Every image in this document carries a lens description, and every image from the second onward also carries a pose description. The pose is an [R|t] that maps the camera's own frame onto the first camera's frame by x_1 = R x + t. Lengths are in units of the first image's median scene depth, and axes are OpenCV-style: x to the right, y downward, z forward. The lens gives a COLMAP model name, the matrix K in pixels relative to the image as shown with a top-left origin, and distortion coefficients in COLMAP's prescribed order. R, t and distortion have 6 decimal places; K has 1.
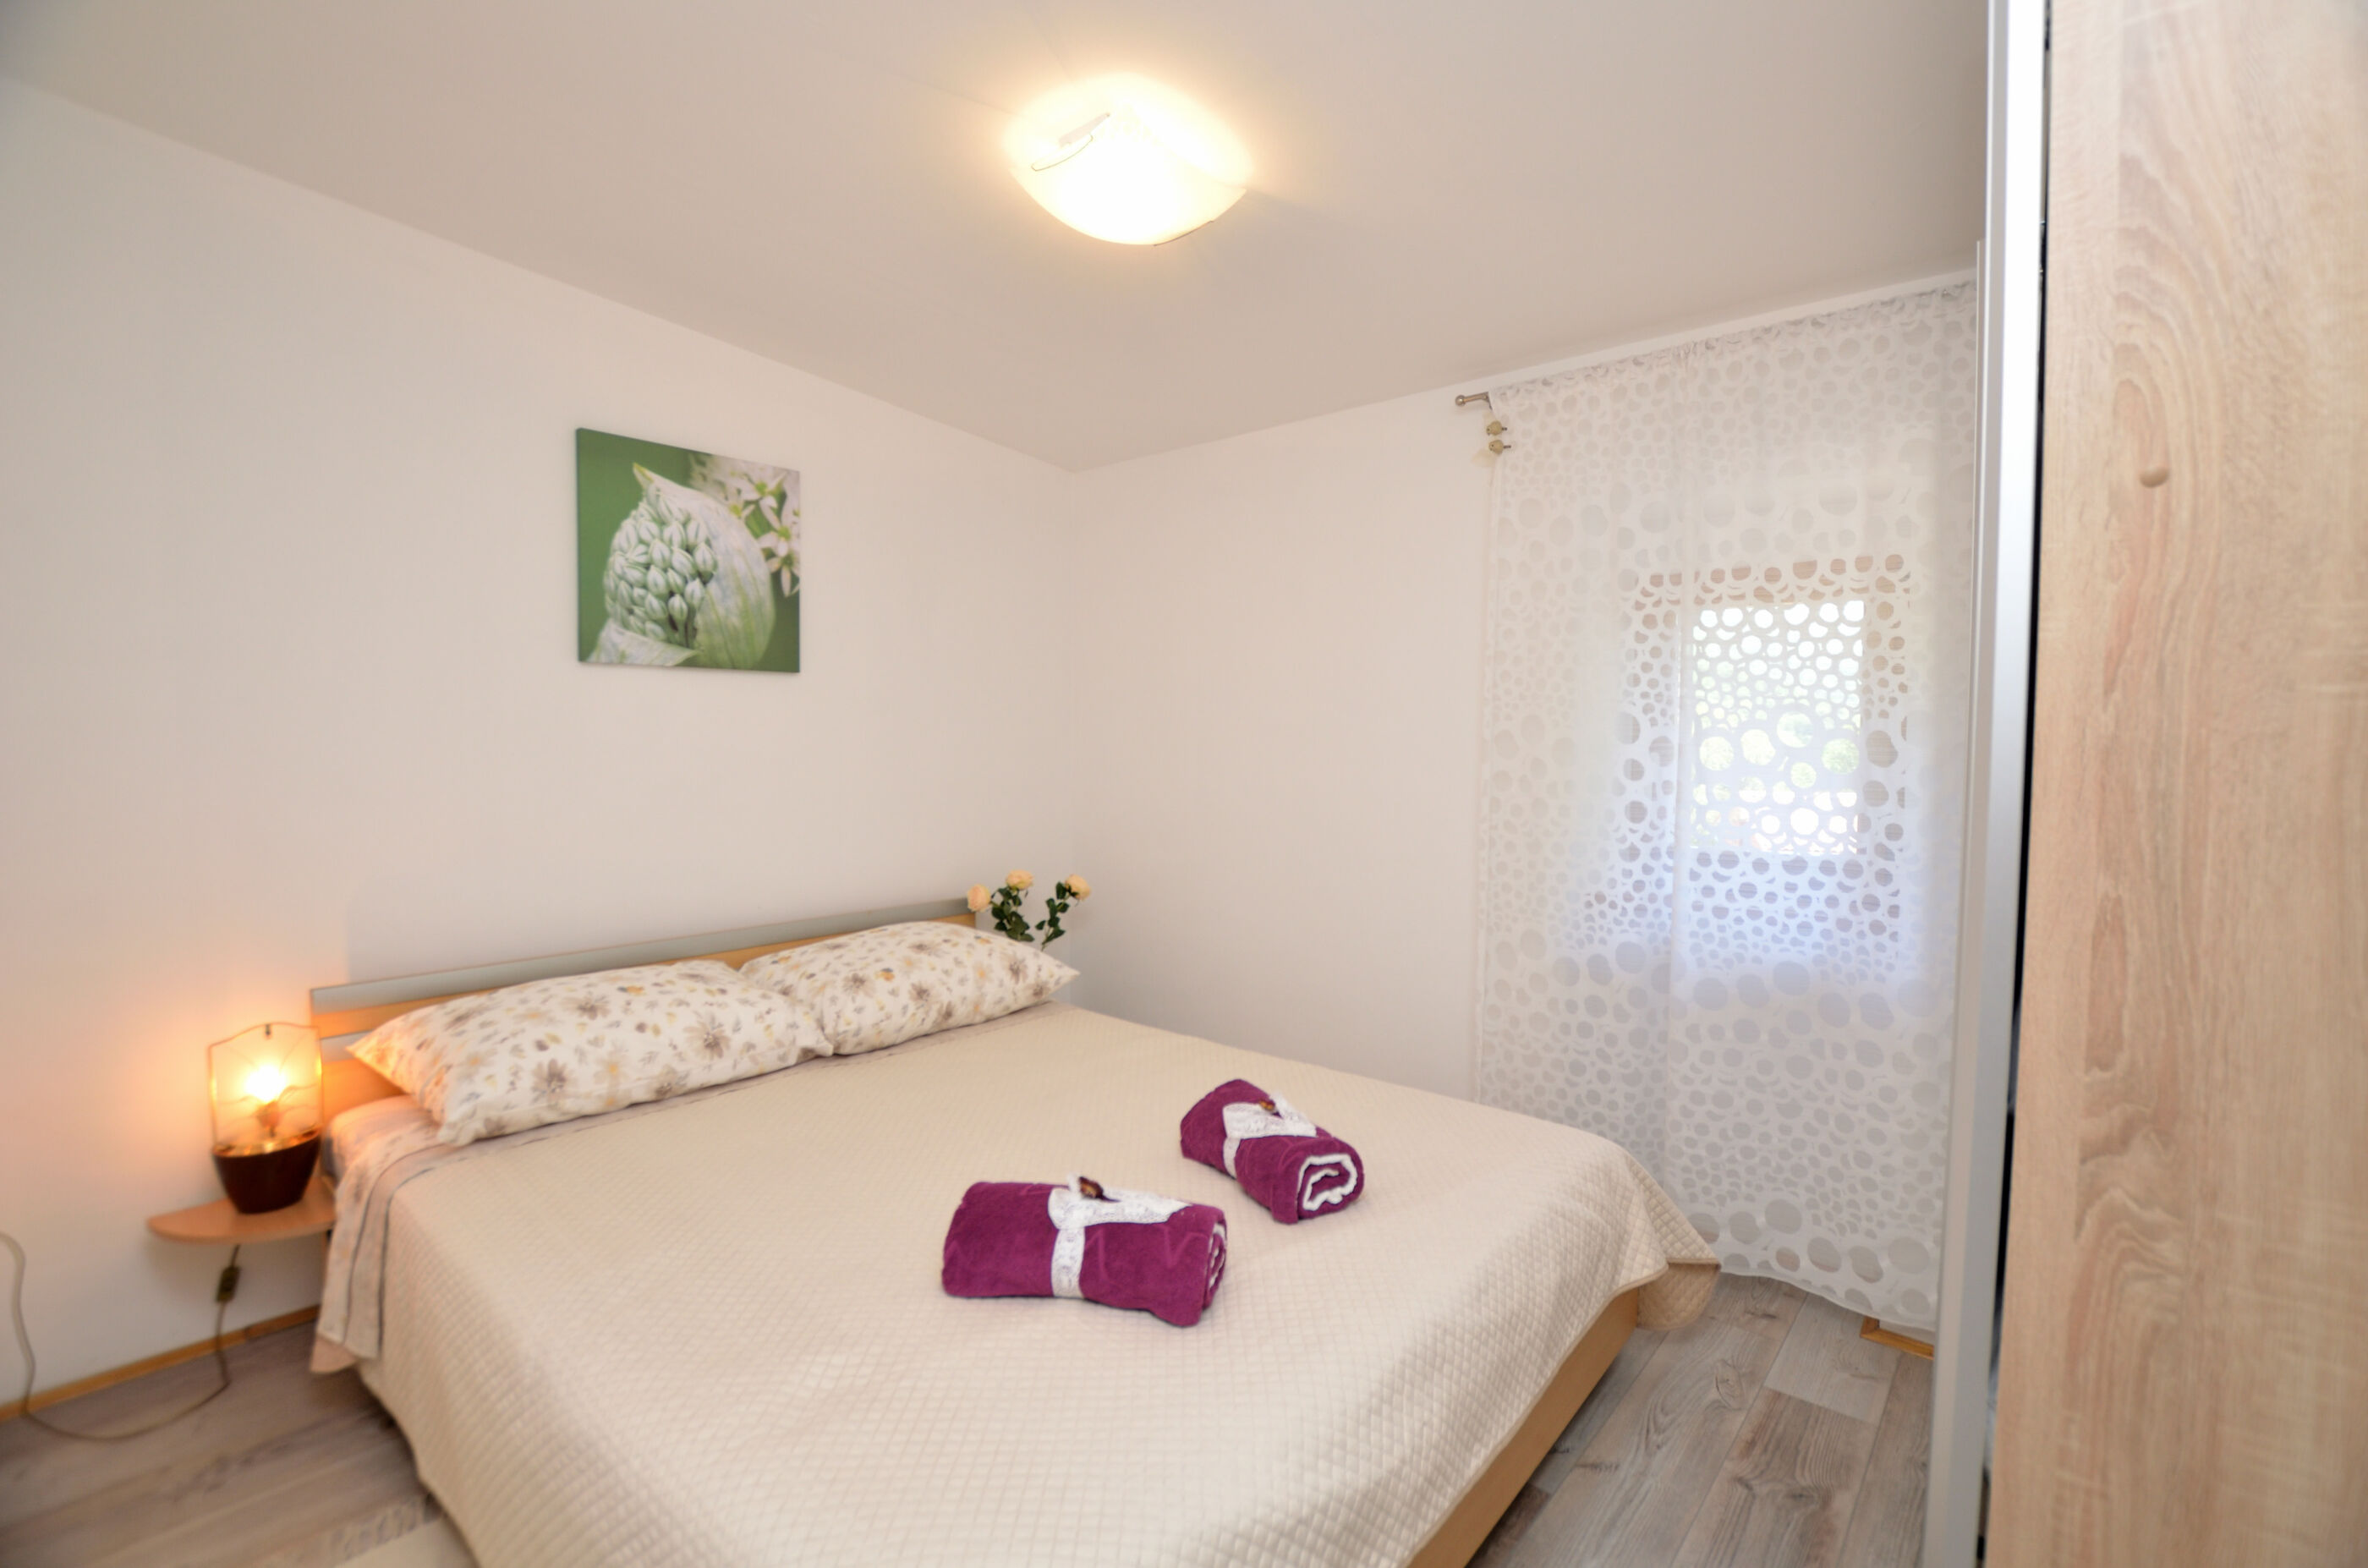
lens RADIAL K [[1039.8, 0, 1201.0], [0, 1039.8, 775.9], [0, 0, 1]] dist [-0.026460, -0.000012]
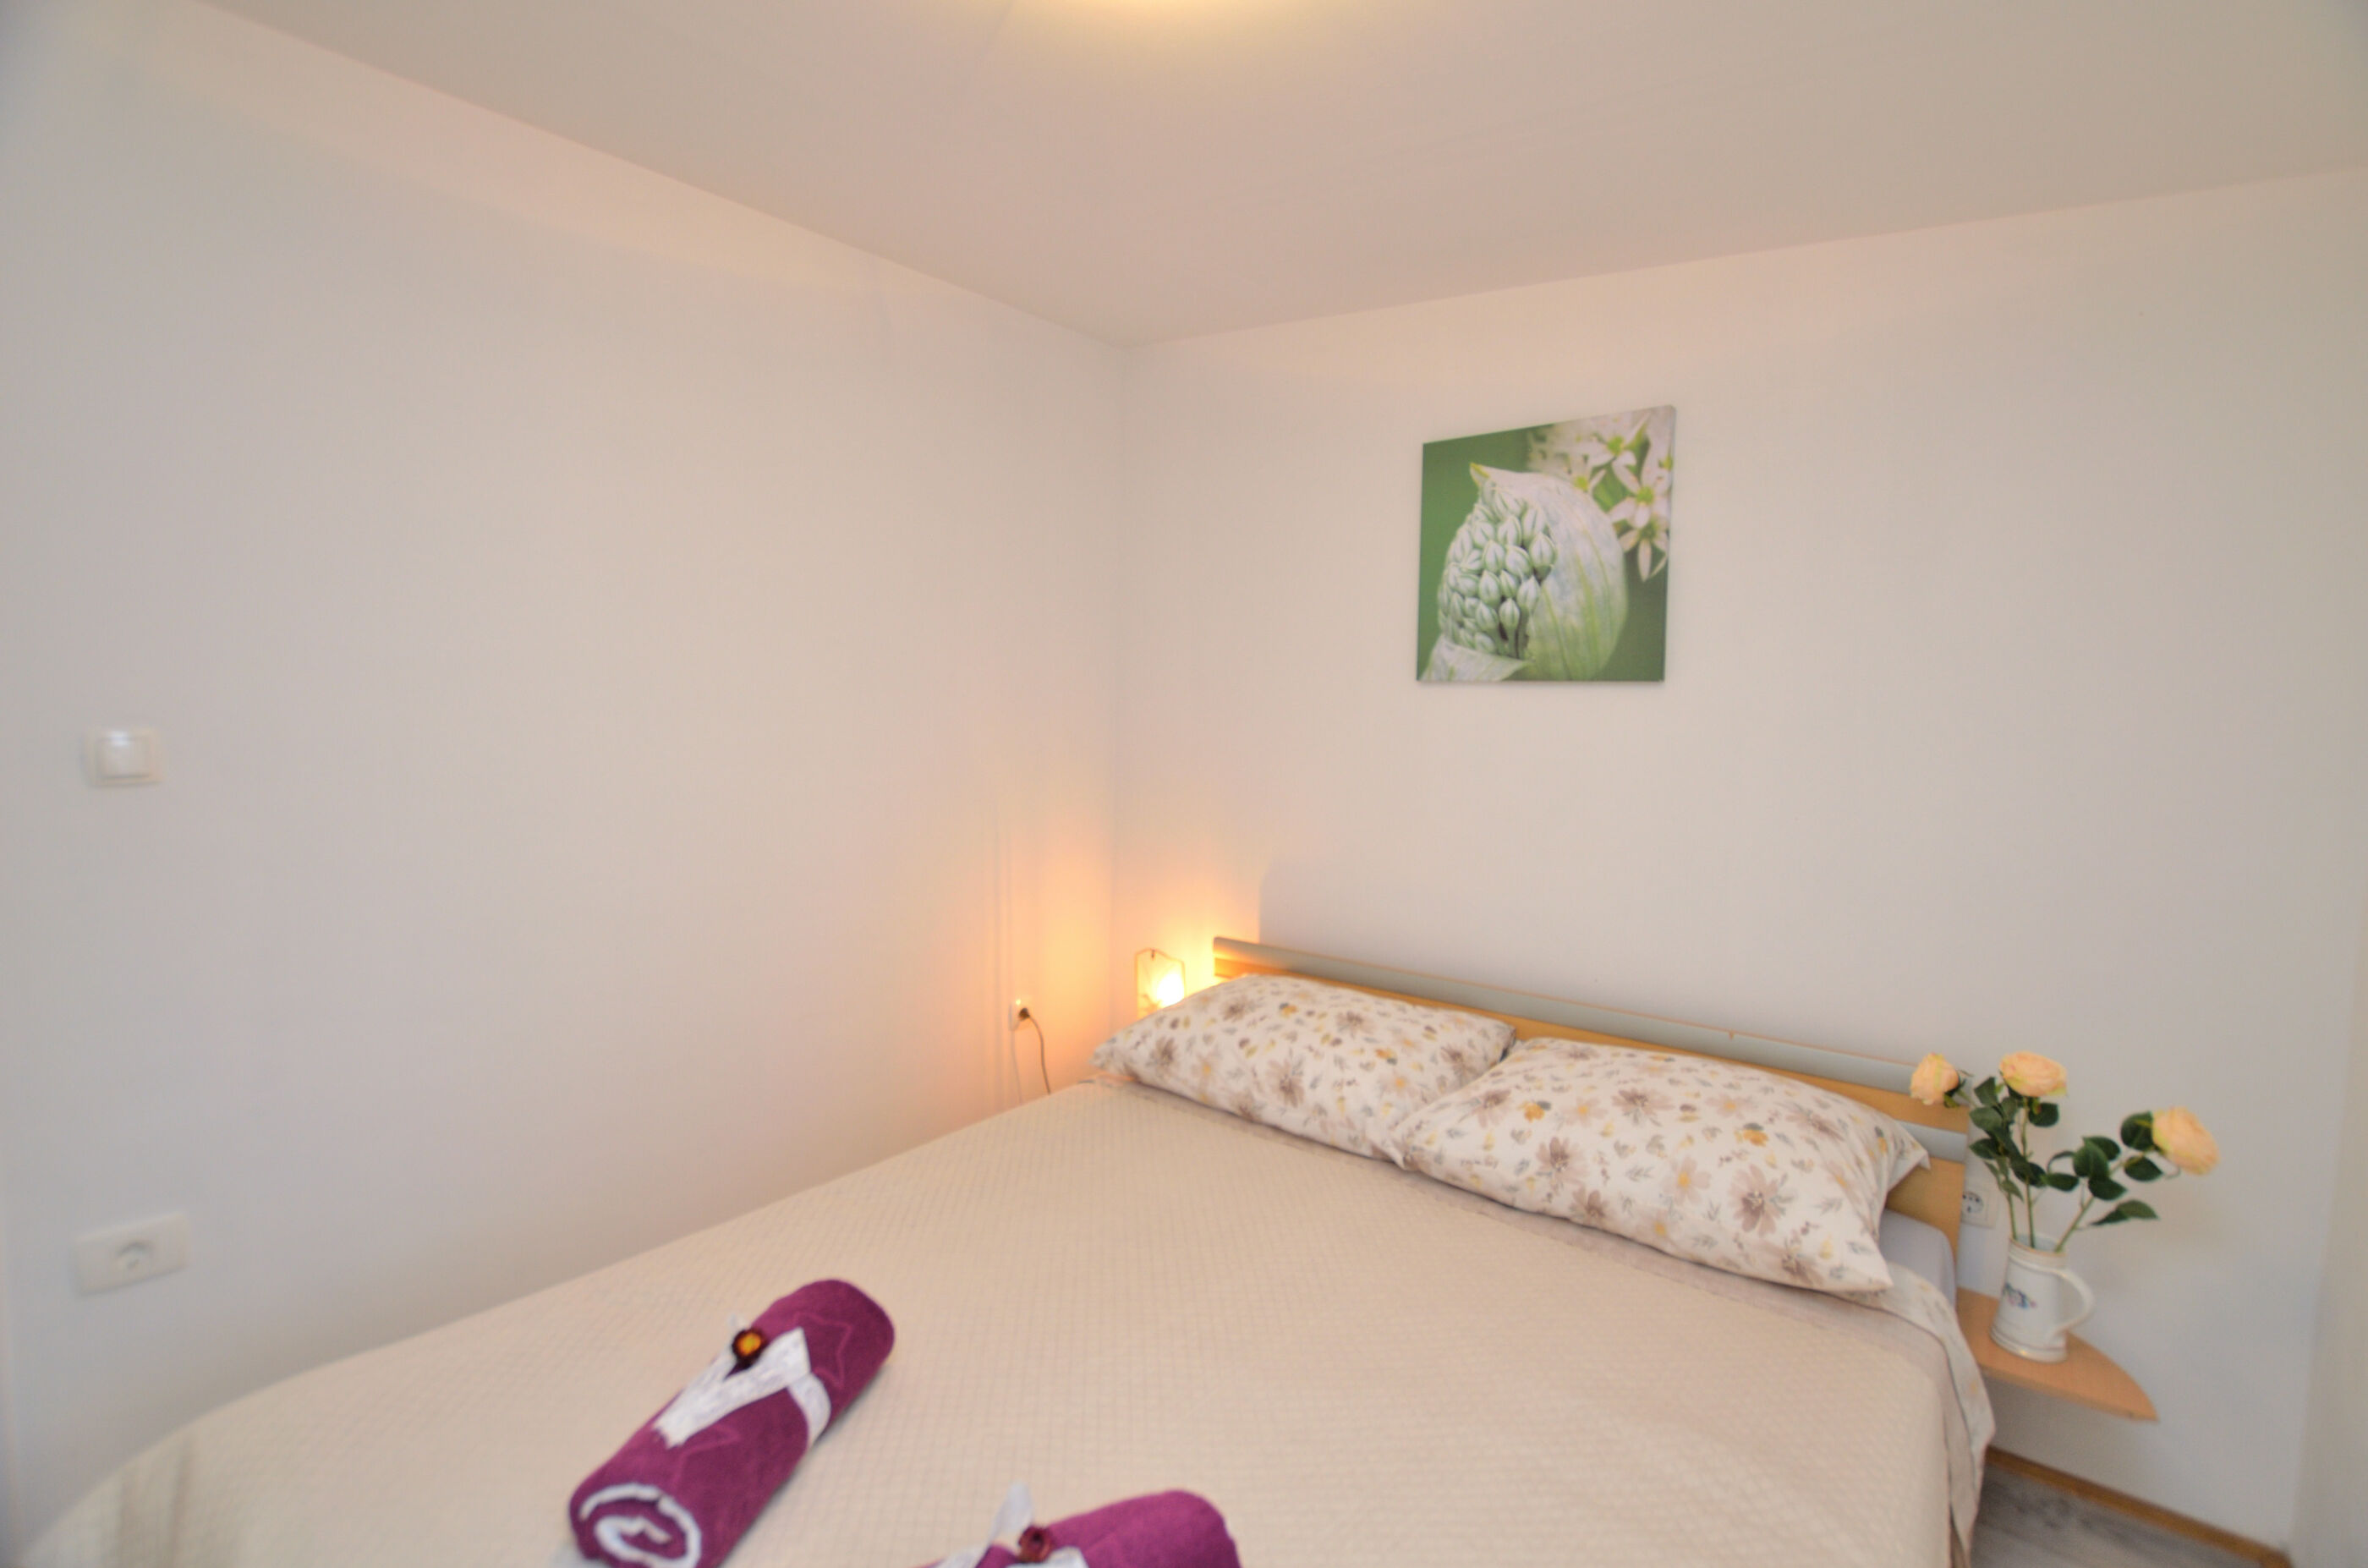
lens RADIAL K [[1039.8, 0, 1201.0], [0, 1039.8, 775.9], [0, 0, 1]] dist [-0.026460, -0.000012]
pose [[0.028688, 0.070017, -0.997133, 0.373772], [-0.052067, 0.996294, 0.068460, -0.072342], [0.998231, 0.049954, 0.032227, 0.715634]]
